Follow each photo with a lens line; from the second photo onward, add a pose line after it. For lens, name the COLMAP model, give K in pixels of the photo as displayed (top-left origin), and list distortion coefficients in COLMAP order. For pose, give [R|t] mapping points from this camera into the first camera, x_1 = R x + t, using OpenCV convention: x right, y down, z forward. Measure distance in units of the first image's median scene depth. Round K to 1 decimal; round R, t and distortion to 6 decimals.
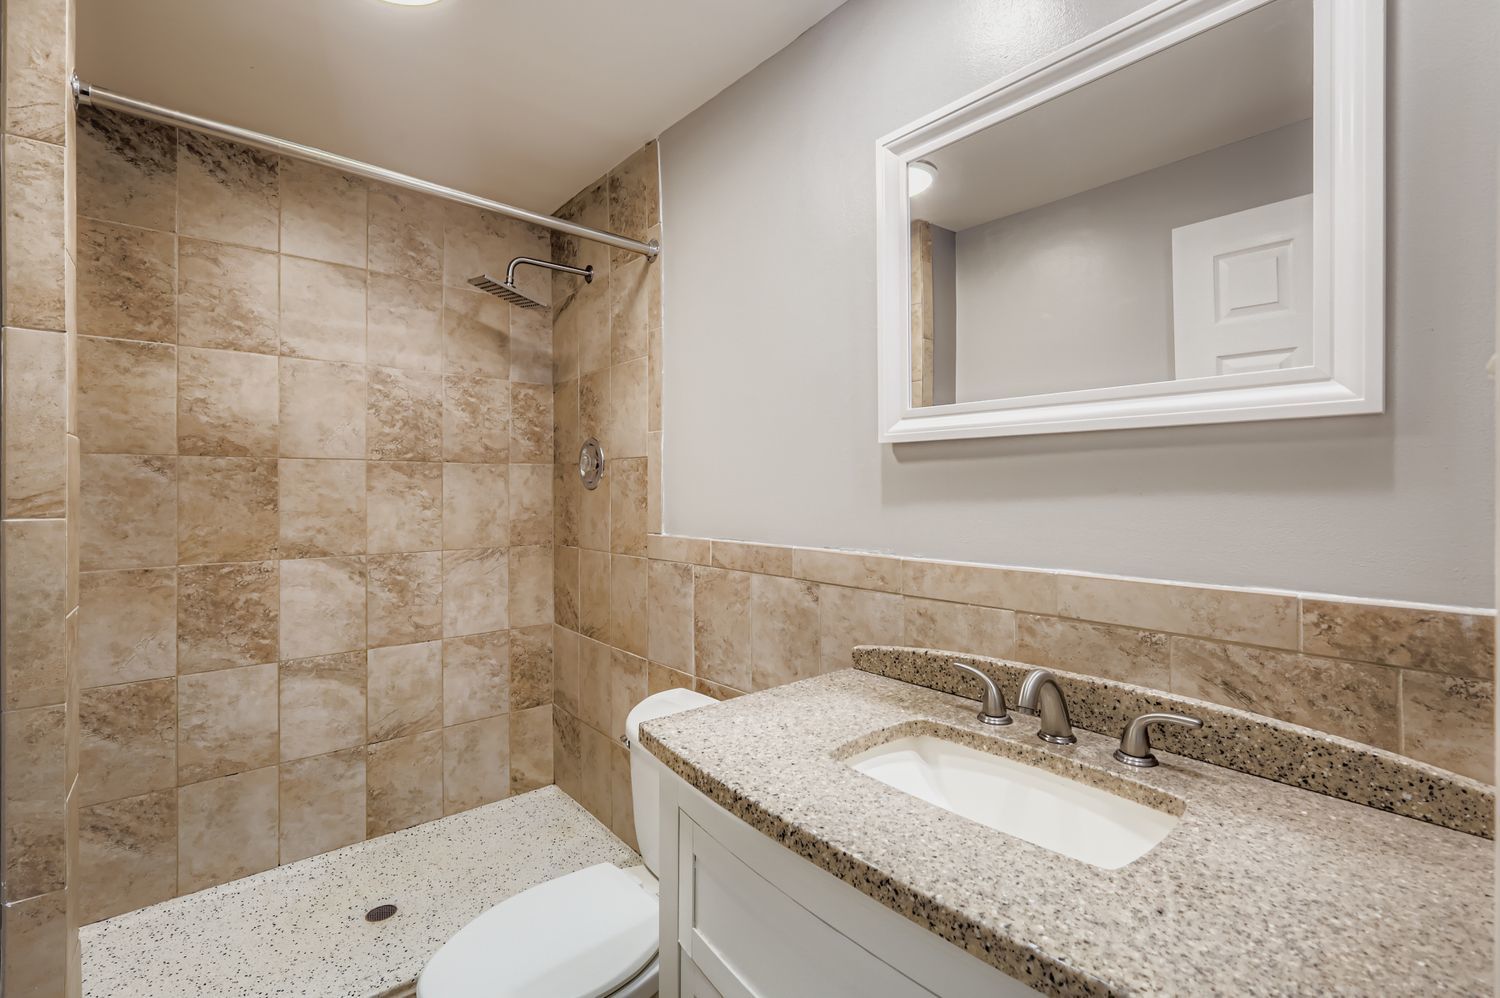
lens RADIAL K [[670.8, 0, 746.4], [0, 670.8, 488.5], [0, 0, 1]] dist [0.004544, 0.000179]
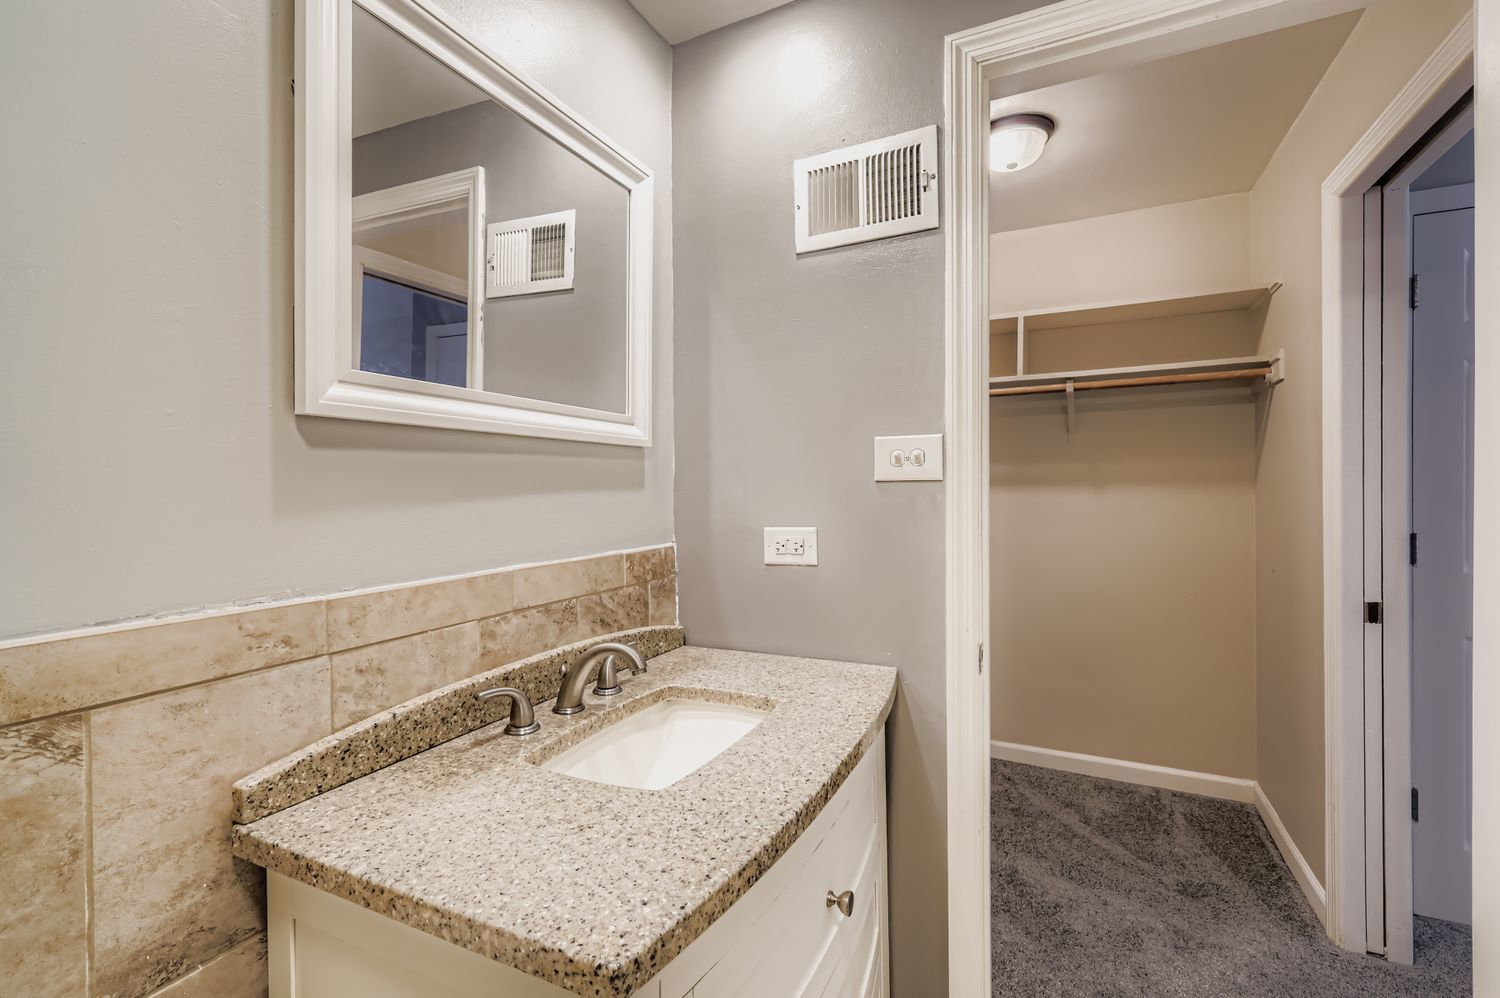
lens RADIAL K [[670.8, 0, 744.5], [0, 670.8, 493.3], [0, 0, 1]] dist [0.004544, 0.000179]
pose [[-0.407054, -0.000978, 0.913404, -0.651660], [0.011061, 0.999921, 0.006000, 0.006527], [-0.913337, 0.012545, -0.407011, 1.132726]]
